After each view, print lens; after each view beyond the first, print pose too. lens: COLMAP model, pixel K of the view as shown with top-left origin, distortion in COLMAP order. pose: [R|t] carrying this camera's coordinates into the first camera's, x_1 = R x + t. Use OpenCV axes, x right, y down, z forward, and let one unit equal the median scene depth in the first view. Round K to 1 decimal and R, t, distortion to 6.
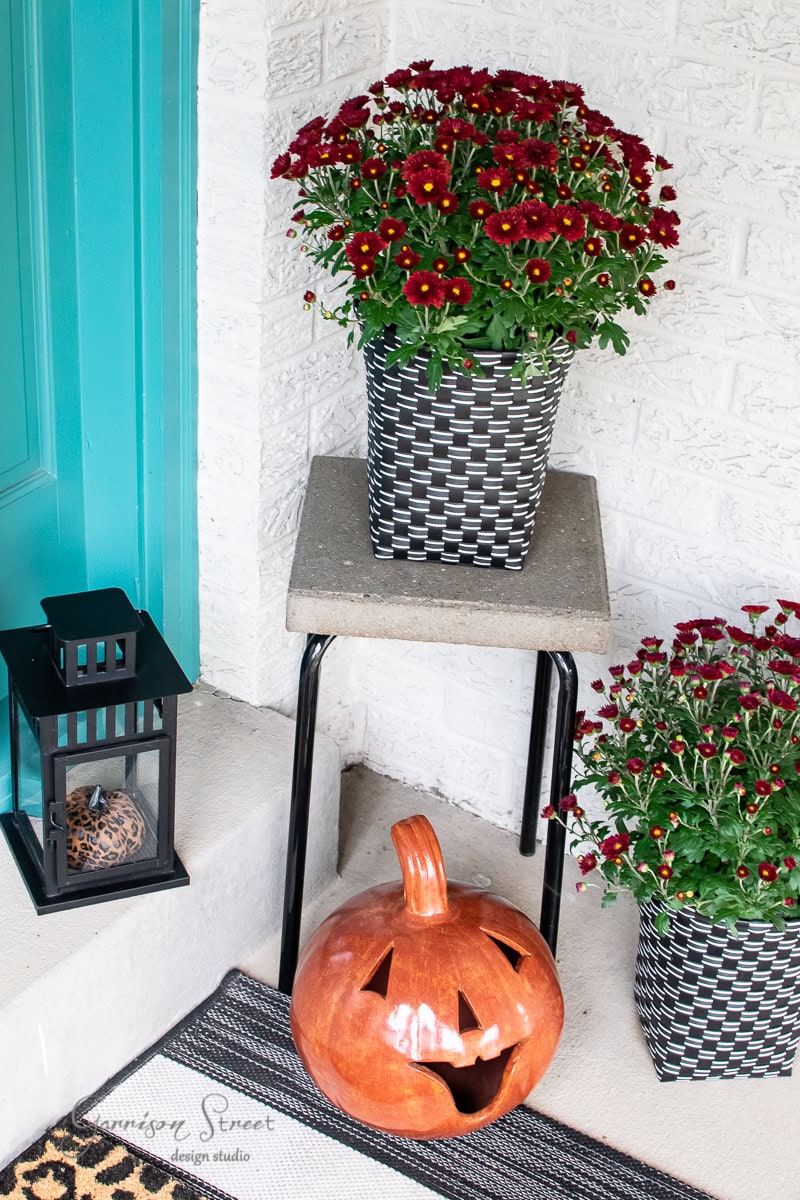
lens RADIAL K [[1930.5, 0, 394.9], [0, 1930.5, 599.7], [0, 0, 1]] dist [-0.154585, 0.000000]
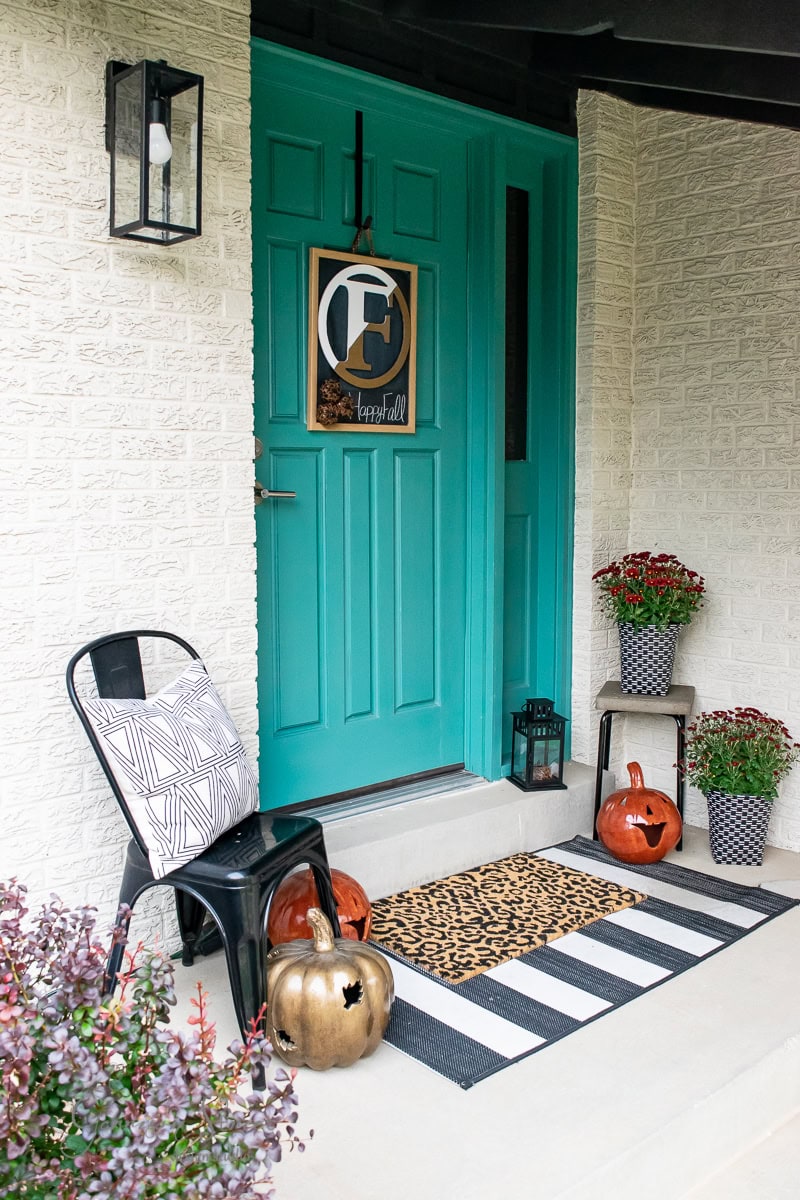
lens RADIAL K [[1118.0, 0, 396.3], [0, 1118.0, 593.8], [0, 0, 1]] dist [-0.074024, 0.000000]
pose [[0.965439, -0.022473, -0.259659, 0.120498], [-0.086110, 0.912826, -0.399167, 0.646591], [0.245994, 0.407731, 0.879342, -0.919933]]
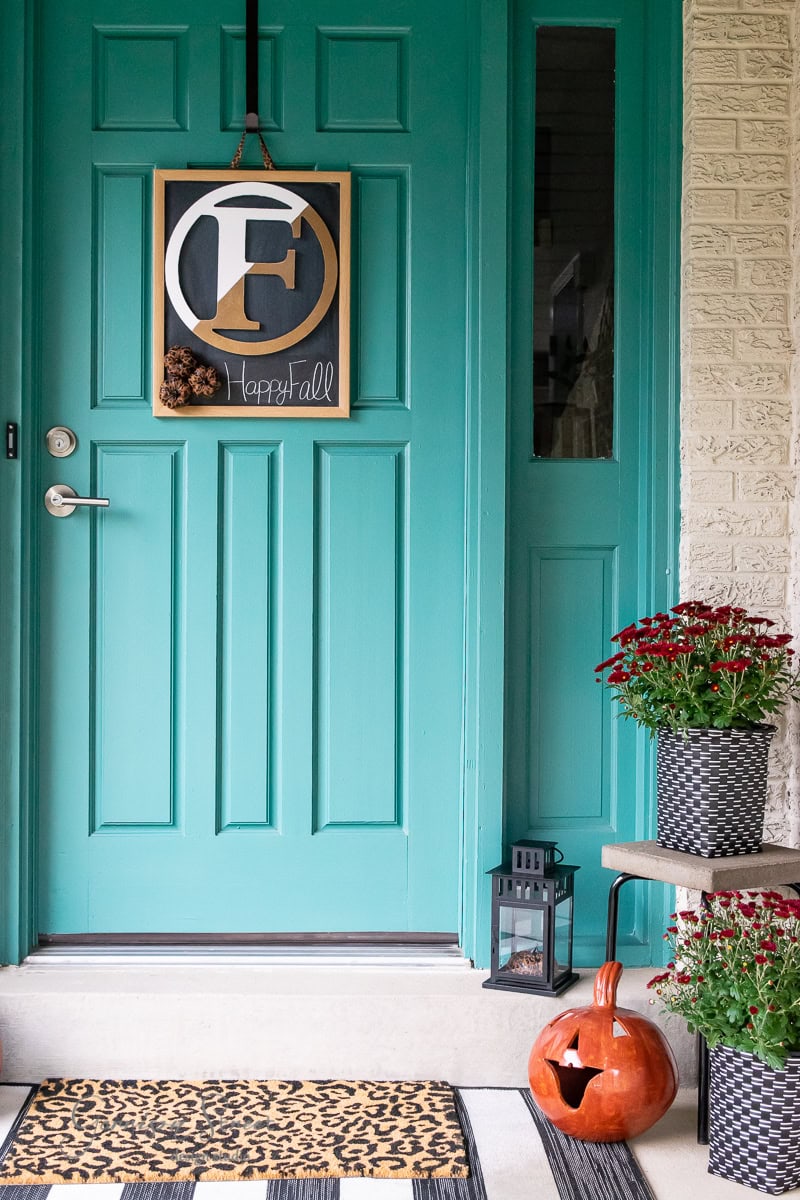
lens RADIAL K [[1679.5, 0, 388.3], [0, 1679.5, 599.2], [0, 0, 1]] dist [-0.027546, 0.000000]
pose [[0.574337, -0.036637, -0.817799, 1.251008], [-0.388926, 0.866838, -0.311975, 0.404561], [0.720329, 0.497242, 0.483608, -0.157383]]
